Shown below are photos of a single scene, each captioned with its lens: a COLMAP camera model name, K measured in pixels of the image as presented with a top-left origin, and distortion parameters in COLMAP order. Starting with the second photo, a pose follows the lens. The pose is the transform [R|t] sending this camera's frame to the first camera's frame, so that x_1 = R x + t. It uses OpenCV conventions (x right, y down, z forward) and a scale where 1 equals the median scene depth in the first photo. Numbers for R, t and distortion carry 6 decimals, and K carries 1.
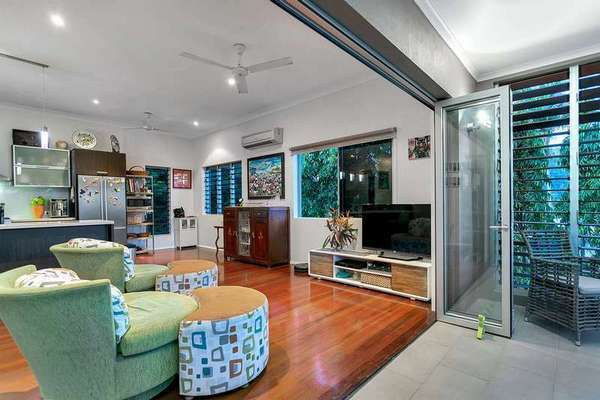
lens RADIAL K [[299.1, 0, 299.8], [0, 299.1, 204.5], [0, 0, 1]] dist [-0.002542, -0.000419]
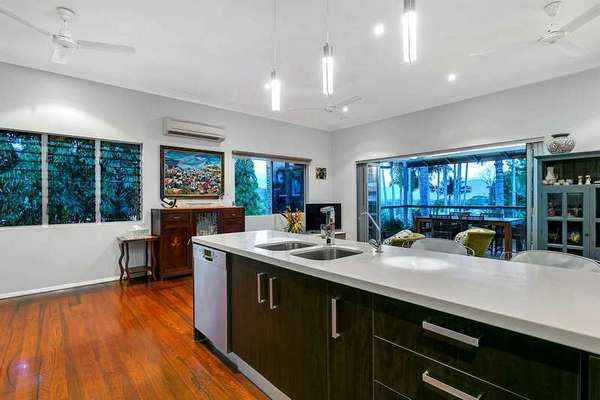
lens RADIAL K [[278.7, 0, 312.0], [0, 278.7, 198.7], [0, 0, 1]] dist [-0.000057, -0.000064]
pose [[0.075614, 0.003034, 0.997133, -0.964906], [0.005145, 0.999981, -0.003432, -0.014785], [-0.997124, 0.005390, 0.075597, 0.638333]]
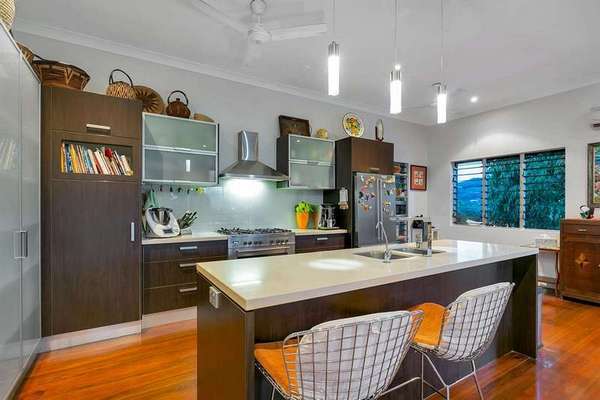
lens RADIAL K [[299.1, 0, 299.8], [0, 299.1, 204.5], [0, 0, 1]] dist [-0.002542, -0.000419]
pose [[0.960772, 0.011552, -0.277097, -0.667161], [-0.013355, 0.999900, -0.004619, -0.013660], [0.277016, 0.008138, 0.960831, 0.246637]]
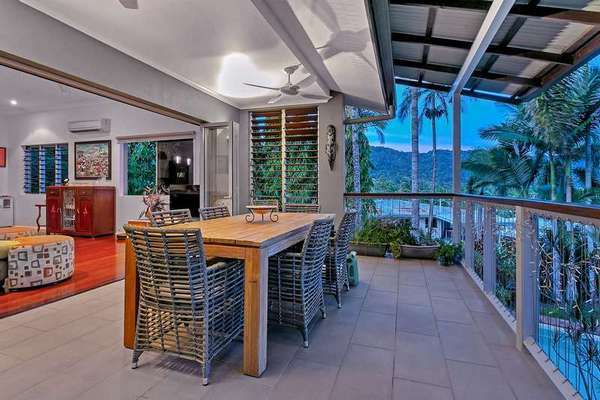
lens RADIAL K [[316.7, 0, 297.5], [0, 316.7, 186.5], [0, 0, 1]] dist [0.000685, 0.001357]
pose [[0.916813, 0.012188, 0.399131, 0.123226], [-0.010316, 0.999923, -0.006837, 0.008418], [-0.399184, 0.002151, 0.916868, -0.421665]]
